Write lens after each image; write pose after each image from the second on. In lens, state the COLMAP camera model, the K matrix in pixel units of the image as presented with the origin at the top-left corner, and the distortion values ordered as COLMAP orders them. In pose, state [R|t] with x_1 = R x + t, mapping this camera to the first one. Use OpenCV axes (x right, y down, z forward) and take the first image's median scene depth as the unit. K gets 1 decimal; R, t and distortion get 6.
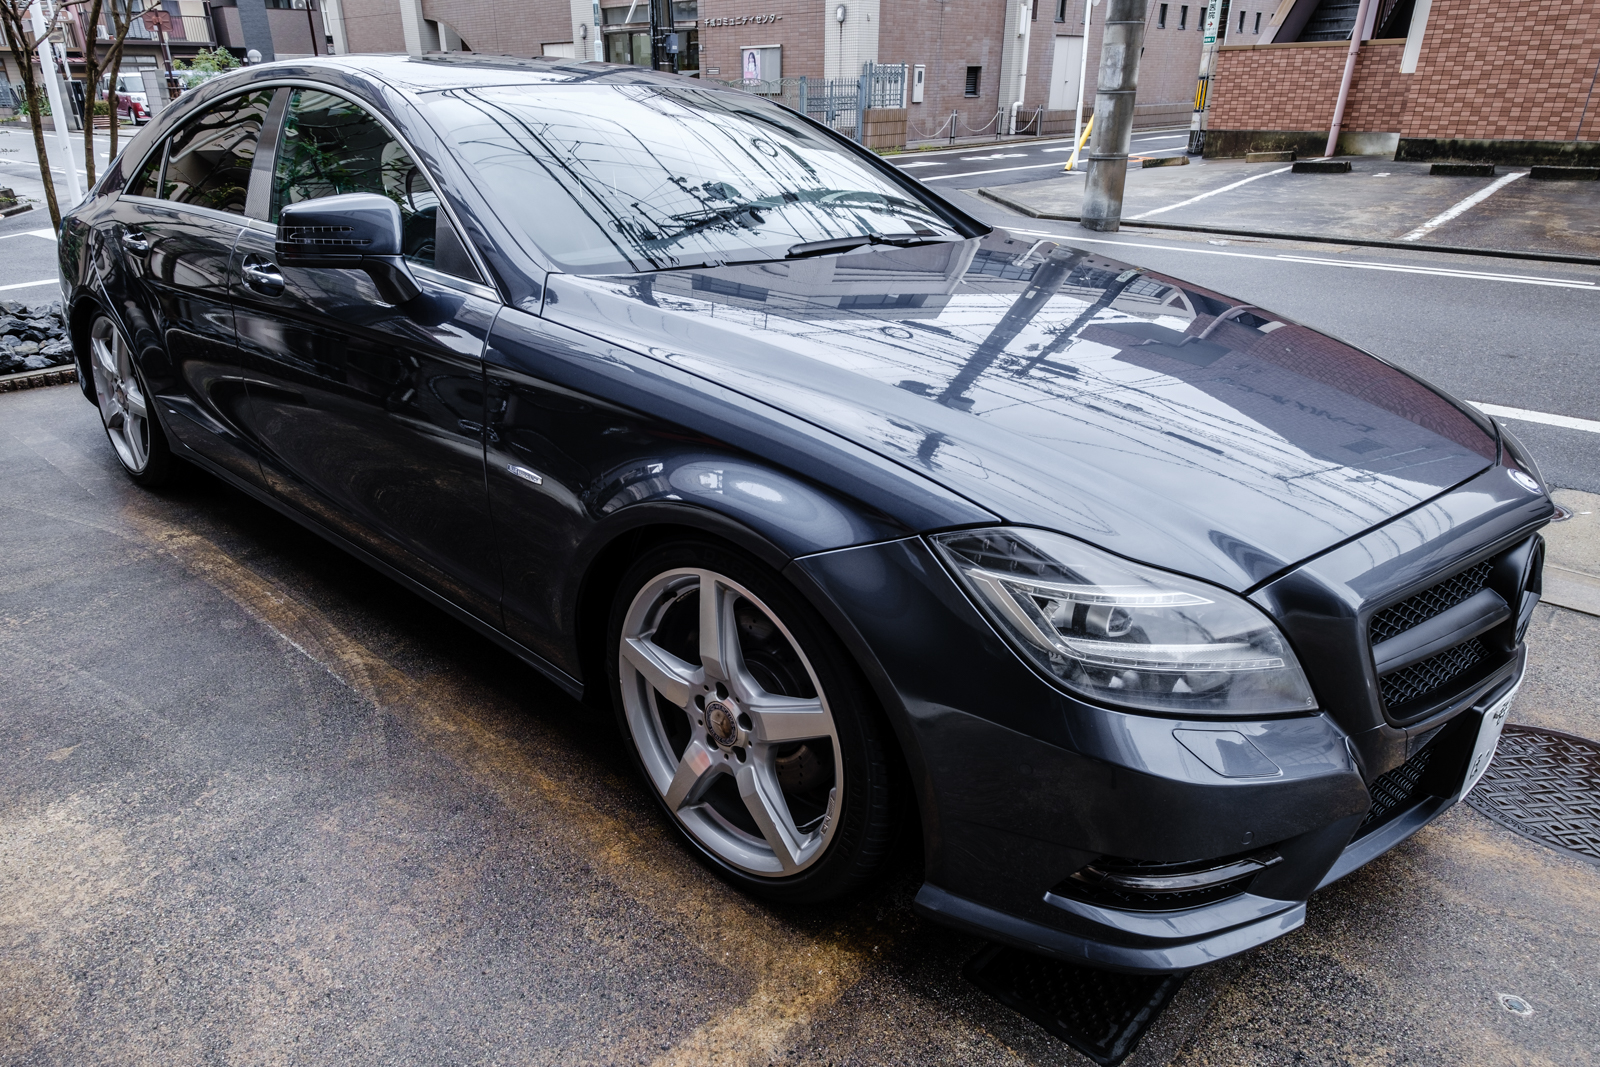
lens RADIAL K [[1024.0, 0, 804.3], [0, 1024.0, 575.1], [0, 0, 1]] dist [0.005714, -0.001300]
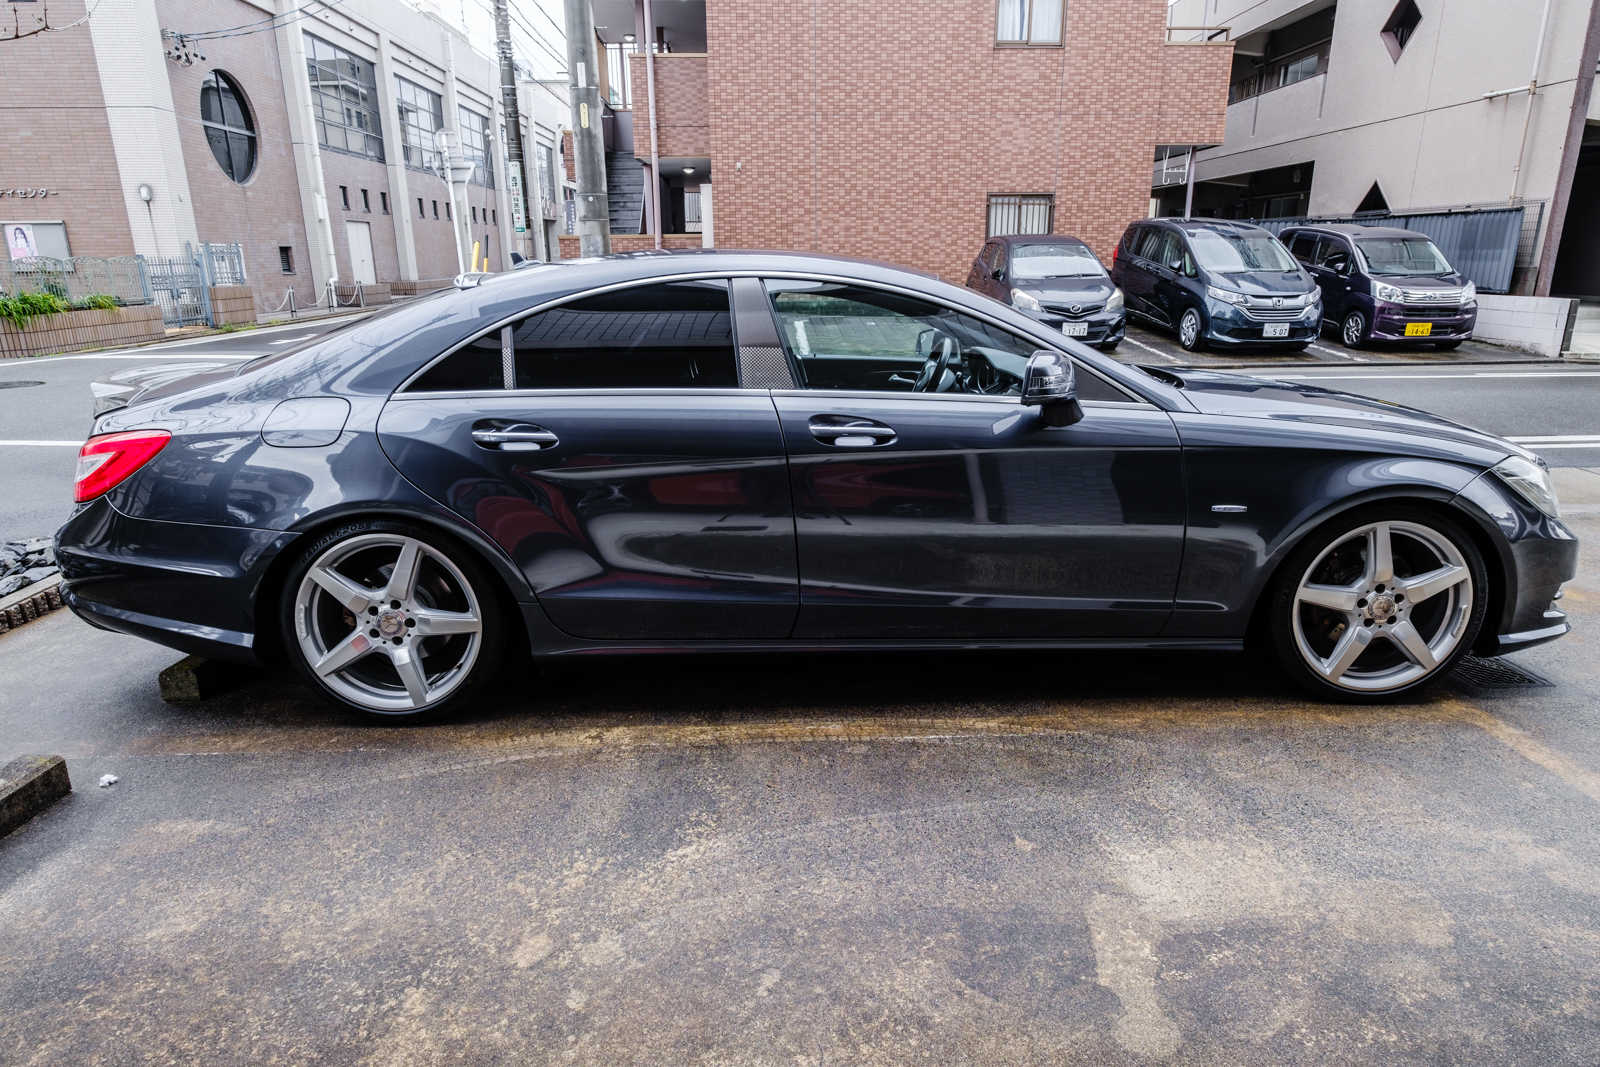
lens RADIAL K [[930.4, 0, 806.3], [0, 930.4, 536.0], [0, 0, 1]] dist [0.003786, 0.001557]
pose [[0.701451, -0.199718, 0.684163, -0.192193], [0.305635, 0.951483, -0.035605, -0.023049], [-0.643859, 0.234079, 0.728459, 0.042753]]
